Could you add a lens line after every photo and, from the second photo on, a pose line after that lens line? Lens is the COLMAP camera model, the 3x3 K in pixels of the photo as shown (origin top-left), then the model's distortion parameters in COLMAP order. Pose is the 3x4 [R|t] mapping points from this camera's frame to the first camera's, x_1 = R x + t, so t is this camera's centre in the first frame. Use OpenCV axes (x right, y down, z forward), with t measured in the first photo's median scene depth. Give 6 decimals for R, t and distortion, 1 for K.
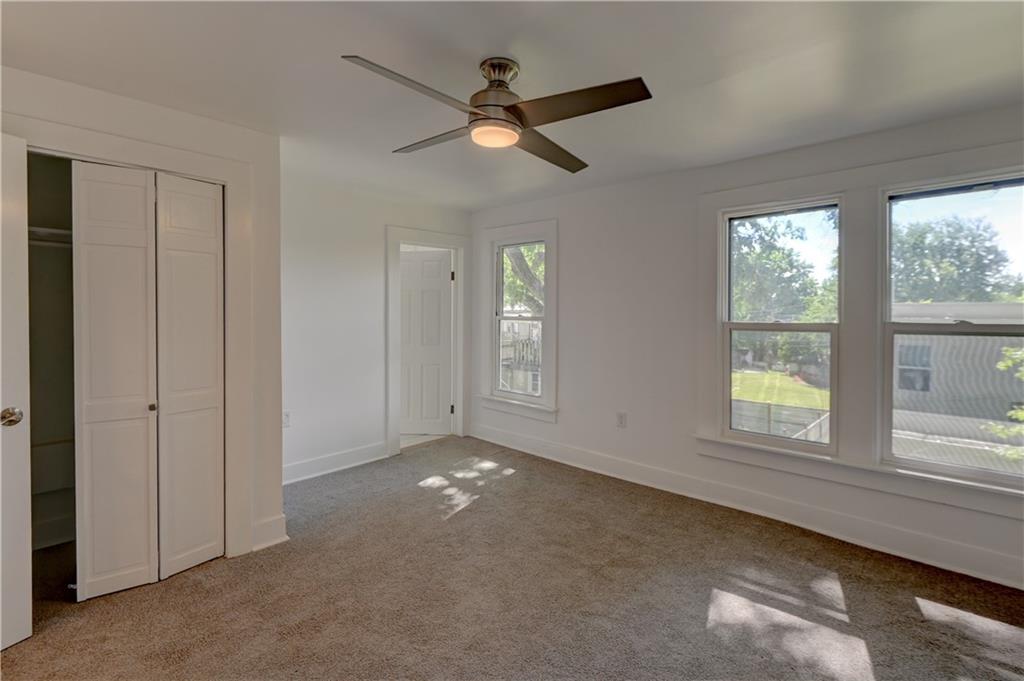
lens RADIAL K [[478.6, 0, 509.7], [0, 478.6, 321.2], [0, 0, 1]] dist [-0.002744, -0.000968]
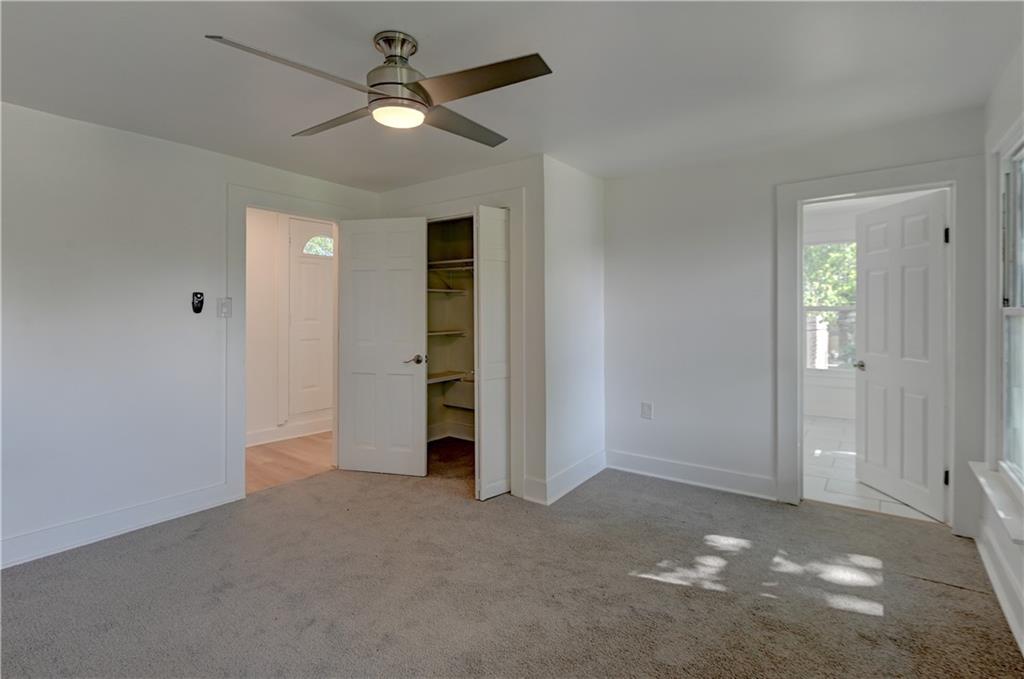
lens RADIAL K [[488.9, 0, 540.8], [0, 488.9, 314.2], [0, 0, 1]] dist [-0.002442, -0.000175]
pose [[0.119481, 0.002101, -0.992834, 0.750036], [-0.012842, 0.999917, 0.000571, 0.003793], [0.992753, 0.012682, 0.119498, 0.922648]]
